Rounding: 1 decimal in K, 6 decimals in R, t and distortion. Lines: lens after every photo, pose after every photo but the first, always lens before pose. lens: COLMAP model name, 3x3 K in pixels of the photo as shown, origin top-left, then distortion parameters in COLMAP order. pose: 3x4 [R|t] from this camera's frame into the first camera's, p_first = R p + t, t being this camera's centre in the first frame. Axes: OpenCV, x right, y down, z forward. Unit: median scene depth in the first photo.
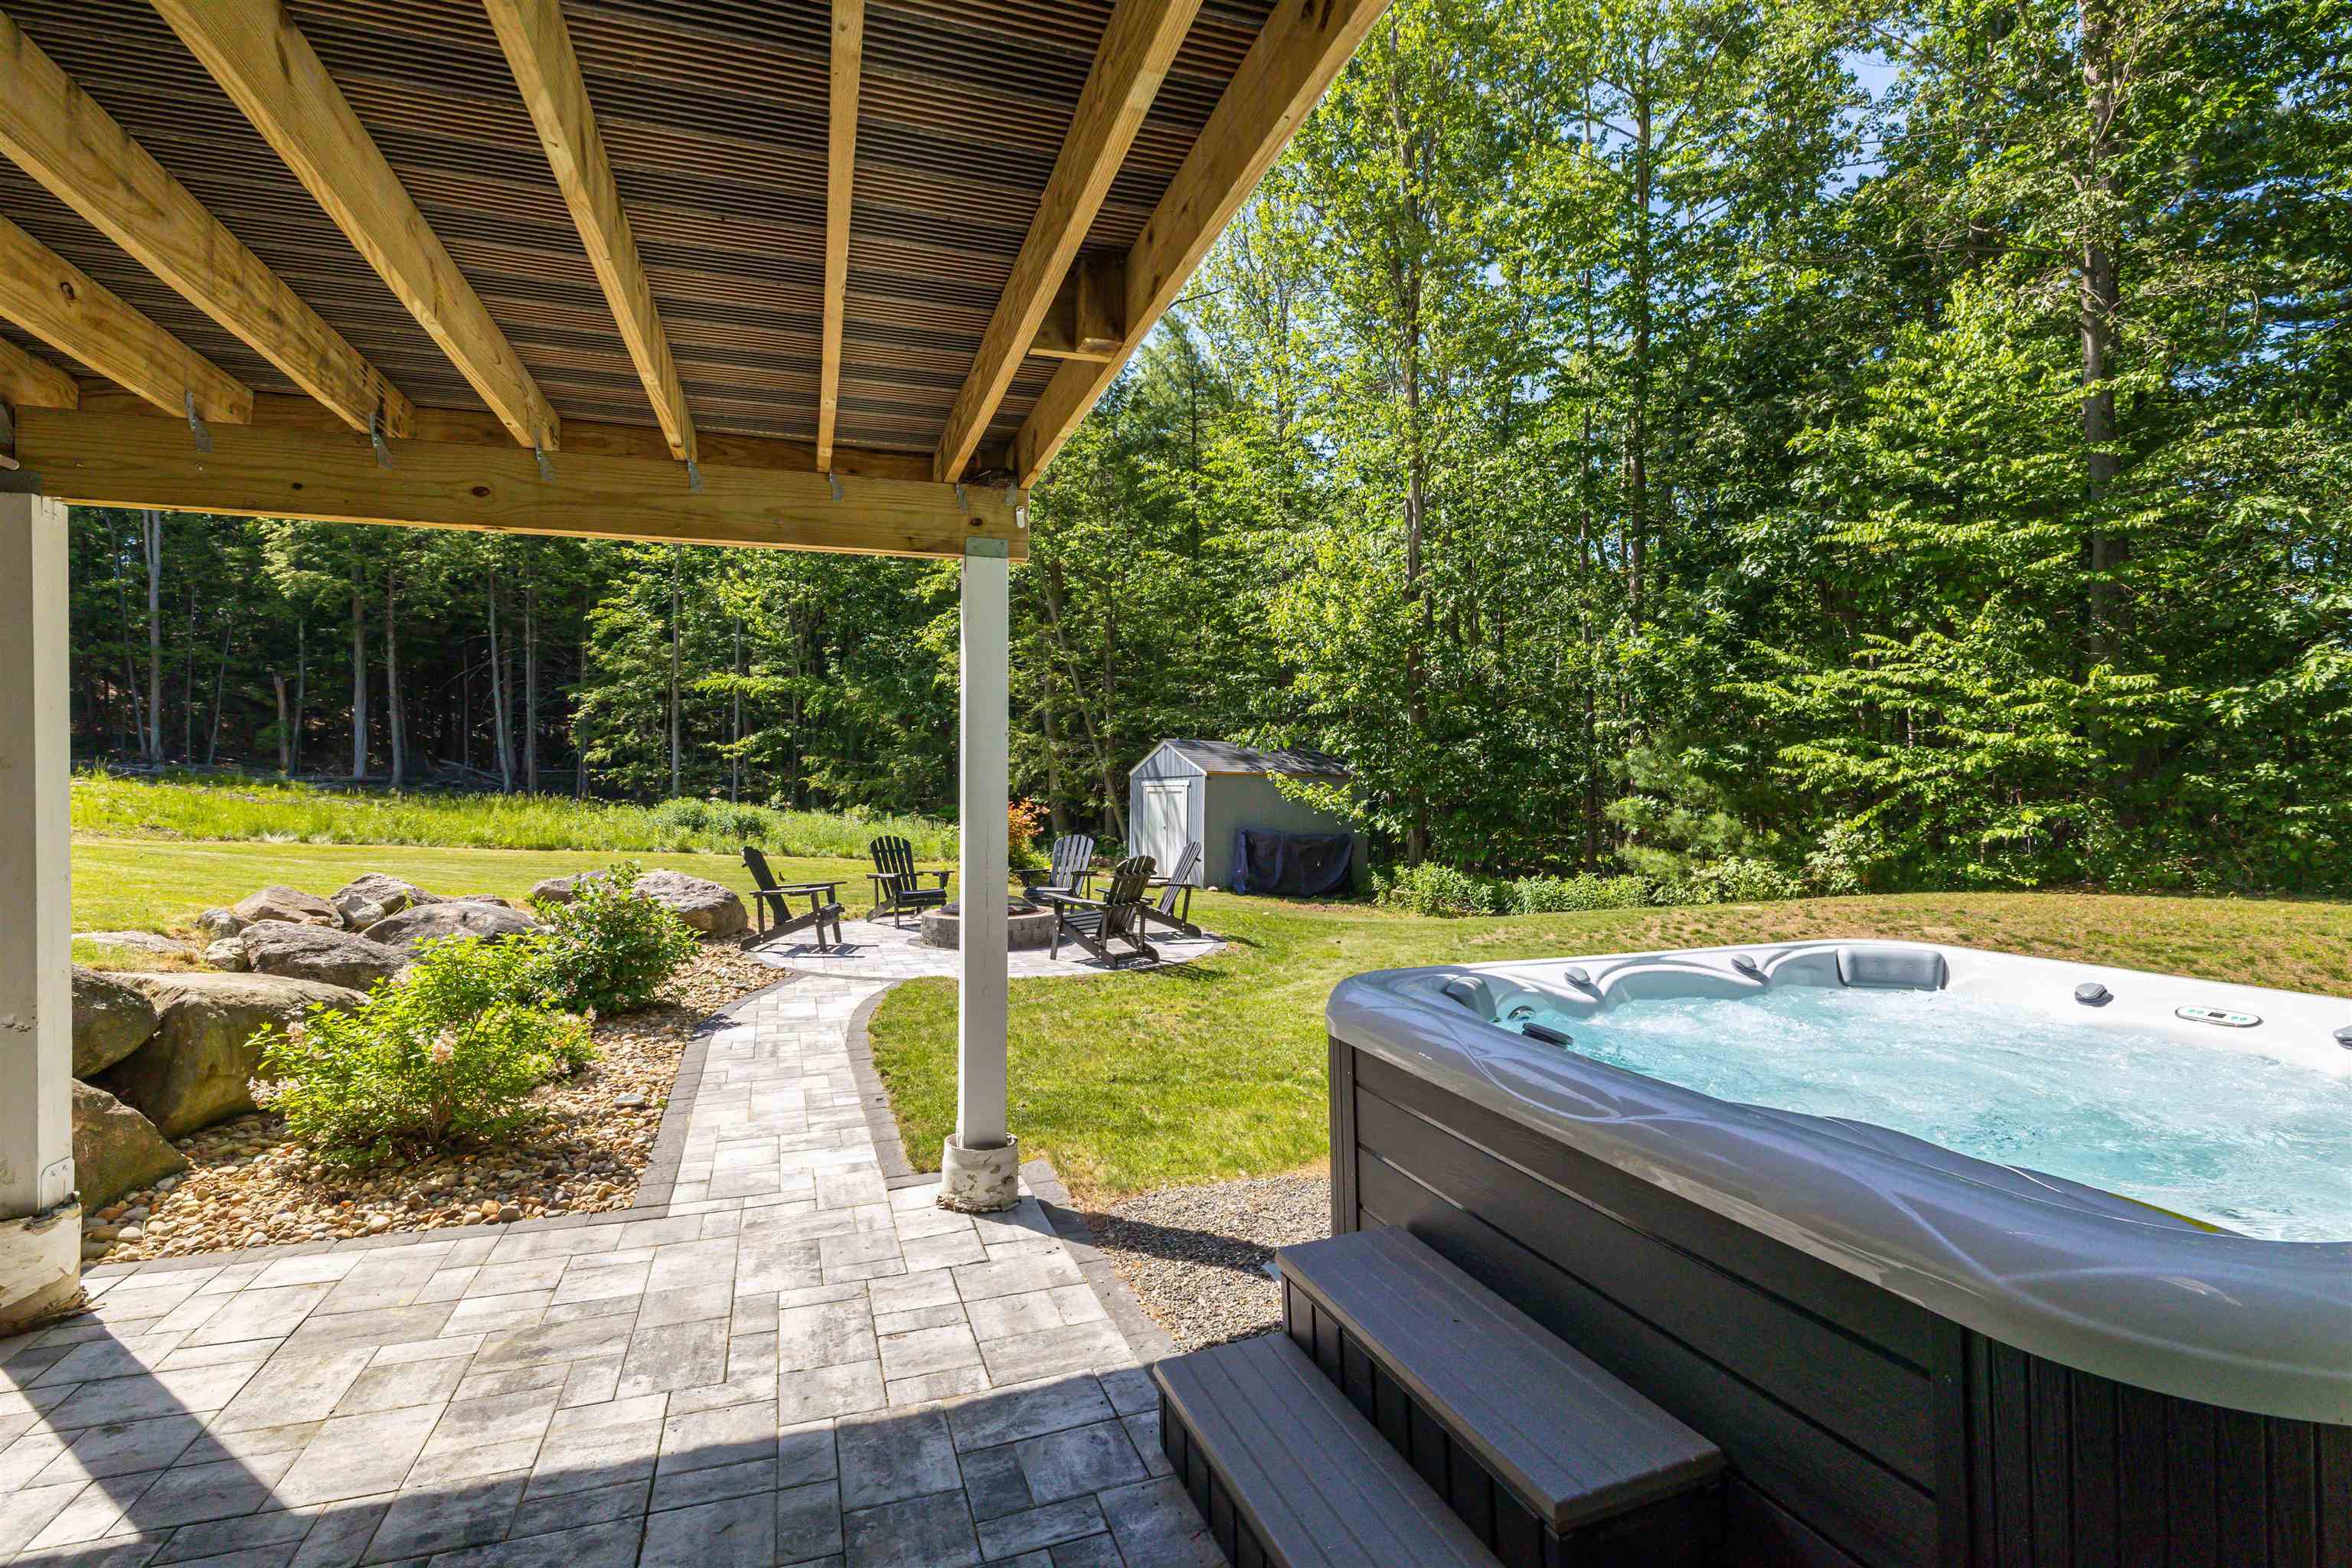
lens RADIAL K [[1109.1, 0, 1172.0], [0, 1109.1, 776.6], [0, 0, 1]] dist [-0.008330, 0.002378]
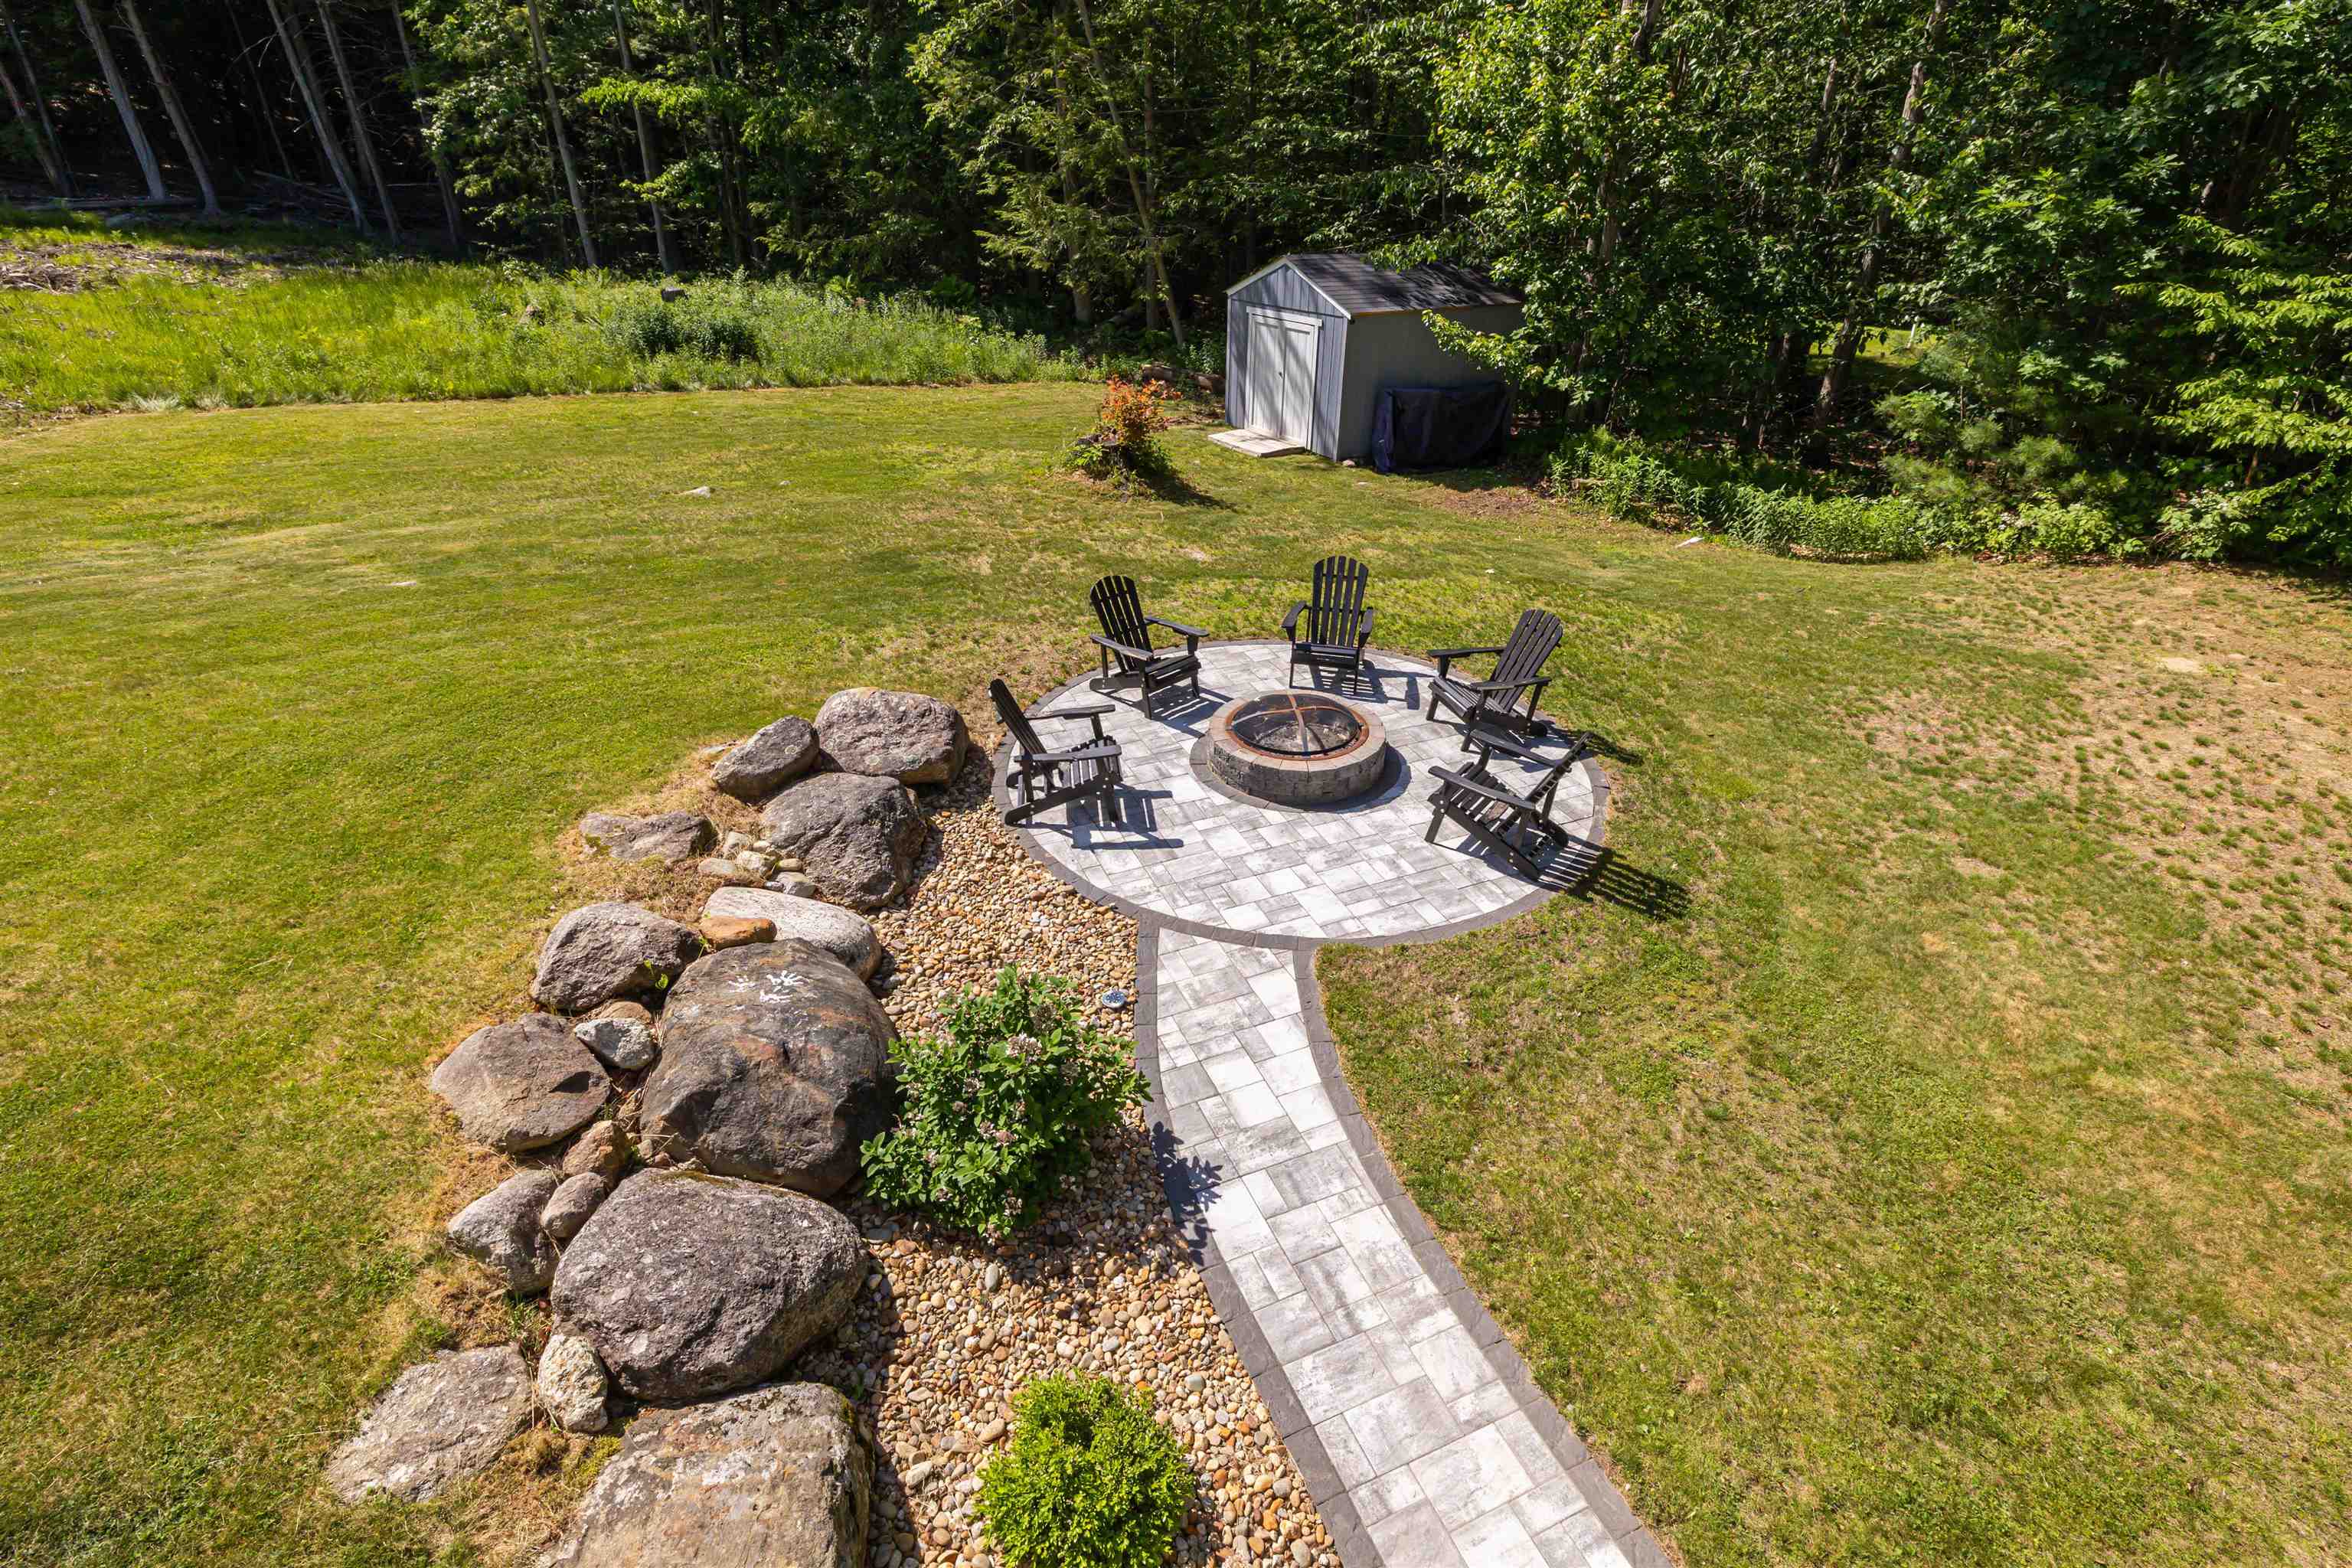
lens RADIAL K [[1109.1, 0, 1183.9], [0, 1109.1, 762.5], [0, 0, 1]] dist [-0.008330, 0.002378]
pose [[0.998063, -0.030635, 0.054138, -0.091067], [-0.000147, 0.869158, 0.494535, -0.076435], [-0.062204, -0.493585, 0.867470, 0.103555]]
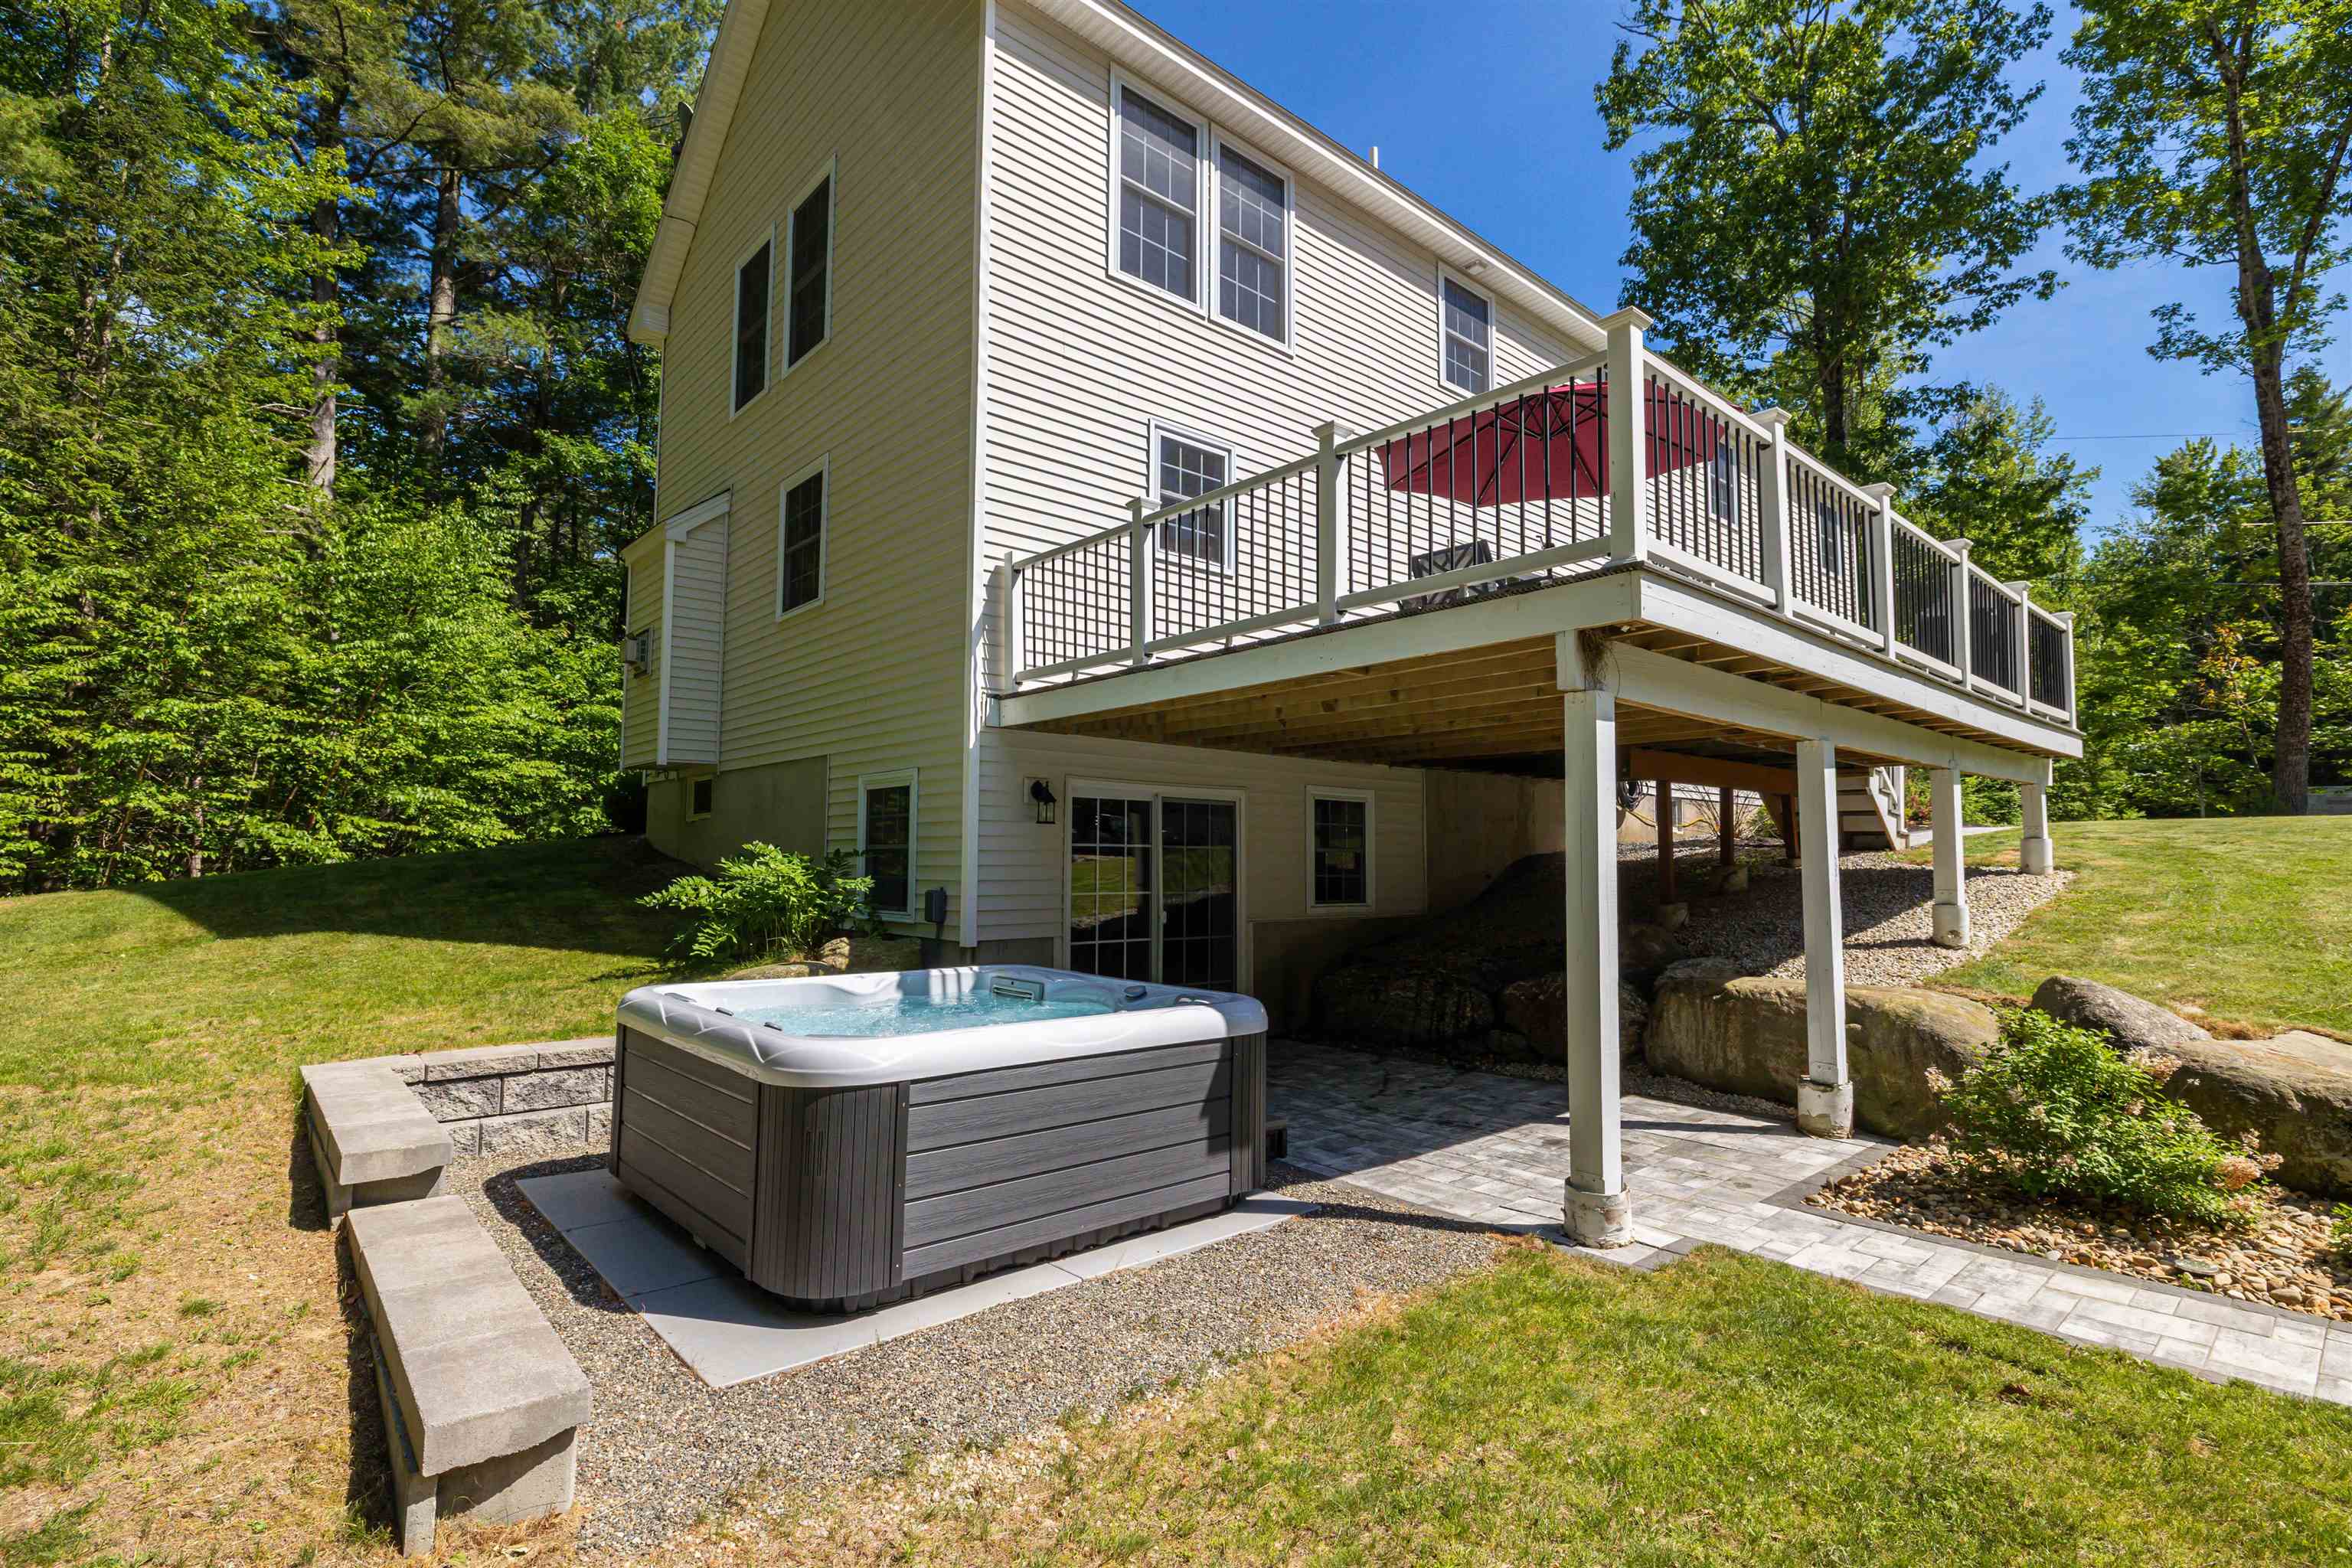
lens RADIAL K [[1109.1, 0, 1176.2], [0, 1109.1, 782.1], [0, 0, 1]] dist [-0.008330, 0.002378]
pose [[-0.926593, -0.032104, -0.374693, 1.385084], [-0.000774, 0.996510, -0.083466, 0.005782], [0.376065, -0.077049, -0.923384, 3.896047]]
